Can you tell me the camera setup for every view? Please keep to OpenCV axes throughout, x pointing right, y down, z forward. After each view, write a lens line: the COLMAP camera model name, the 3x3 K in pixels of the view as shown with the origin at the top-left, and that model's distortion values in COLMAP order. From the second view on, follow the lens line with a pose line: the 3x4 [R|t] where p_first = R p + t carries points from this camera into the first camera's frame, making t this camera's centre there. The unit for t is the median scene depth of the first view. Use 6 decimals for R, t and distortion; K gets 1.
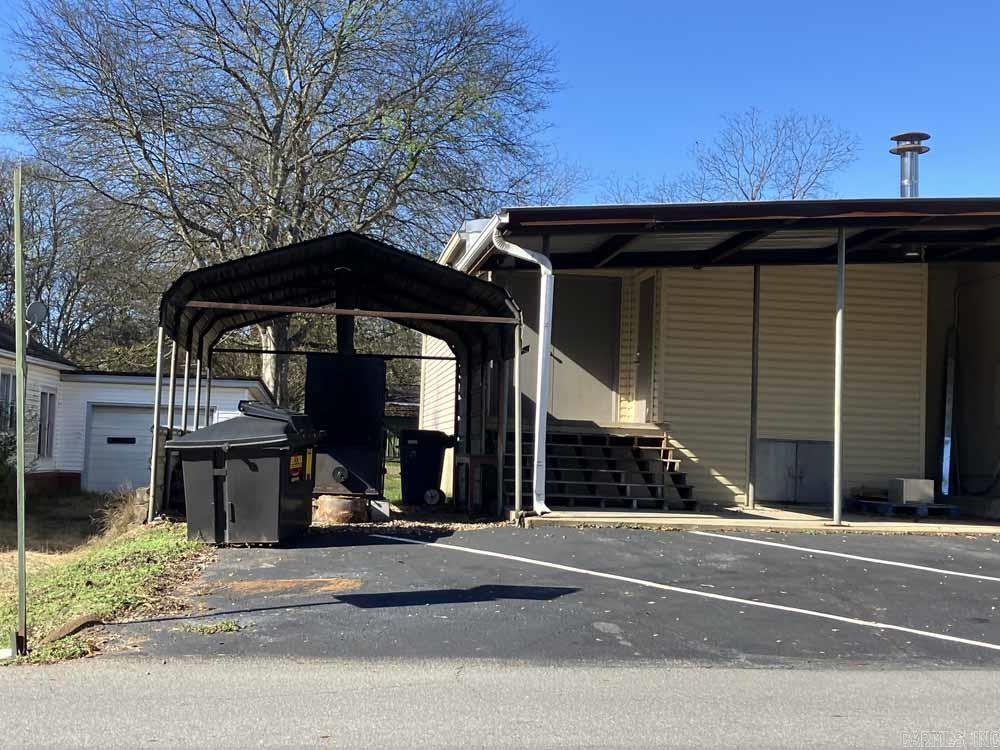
lens RADIAL K [[1313.2, 0, 500.0], [0, 1313.2, 375.0], [0, 0, 1]] dist [0.209213, -0.842645]
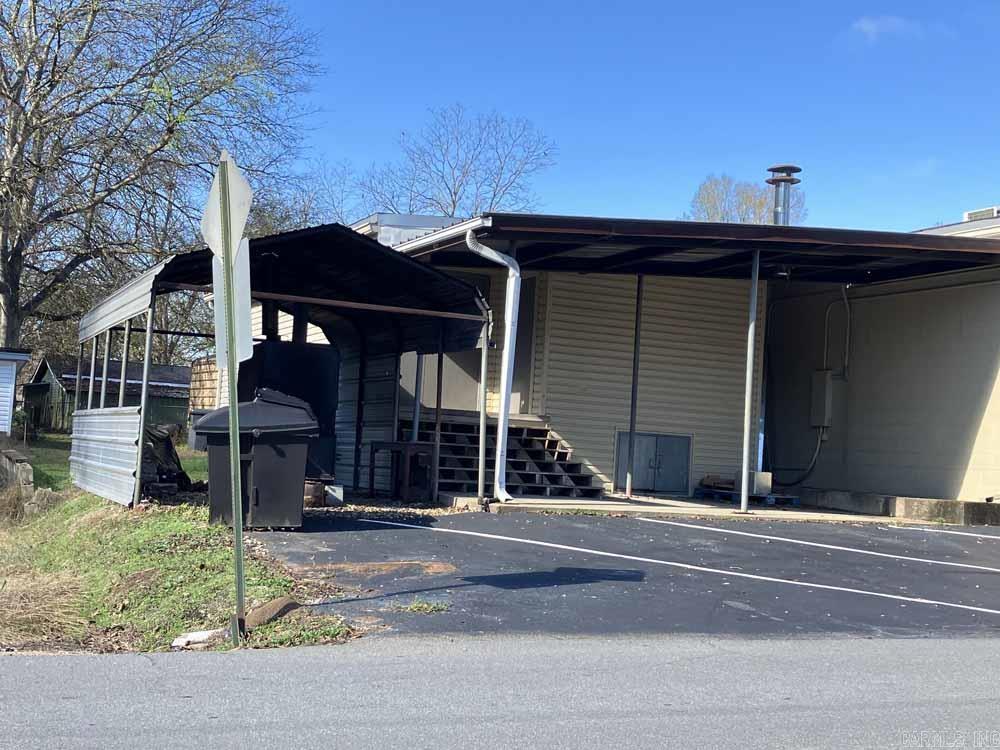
lens RADIAL K [[1313.2, 0, 500.0], [0, 1313.2, 375.0], [0, 0, 1]] dist [0.209213, -0.842645]
pose [[0.960863, 0.037175, 0.274520, -0.226271], [-0.041152, 0.999115, 0.008740, -0.004686], [-0.273952, -0.019695, 0.961542, -0.019908]]
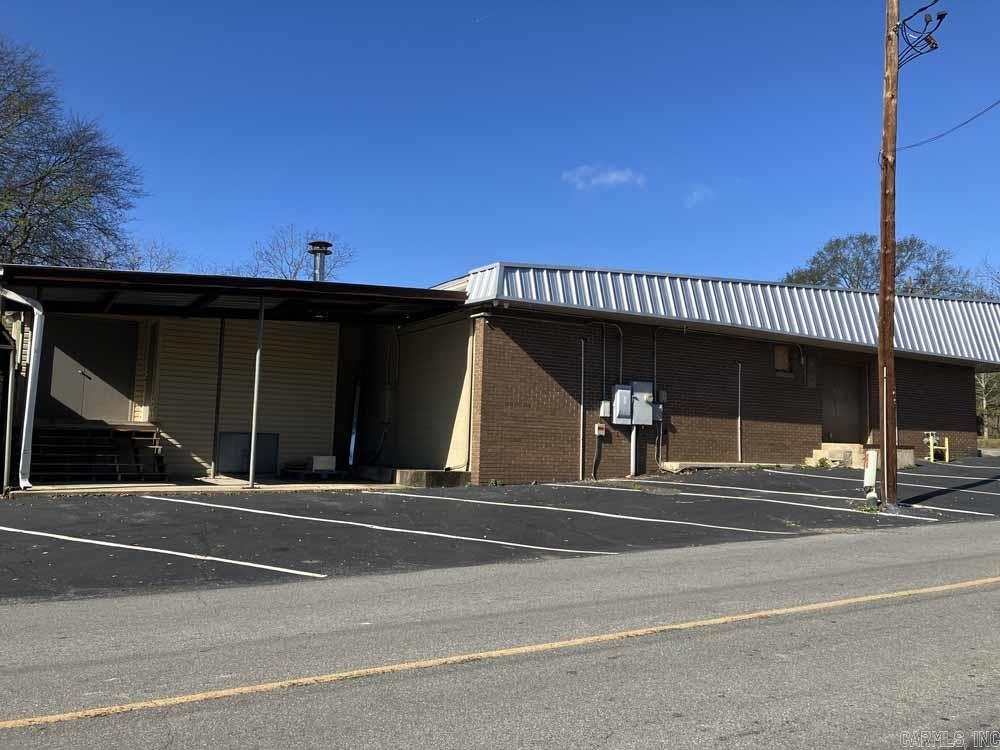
lens RADIAL K [[810.5, 0, 525.6], [0, 810.5, 354.4], [0, 0, 1]] dist [-0.000557, -0.004907]
pose [[0.902184, 0.033536, 0.430046, 0.113910], [-0.013826, 0.998709, -0.048878, 0.000299], [-0.431130, 0.038151, 0.901483, 0.007051]]
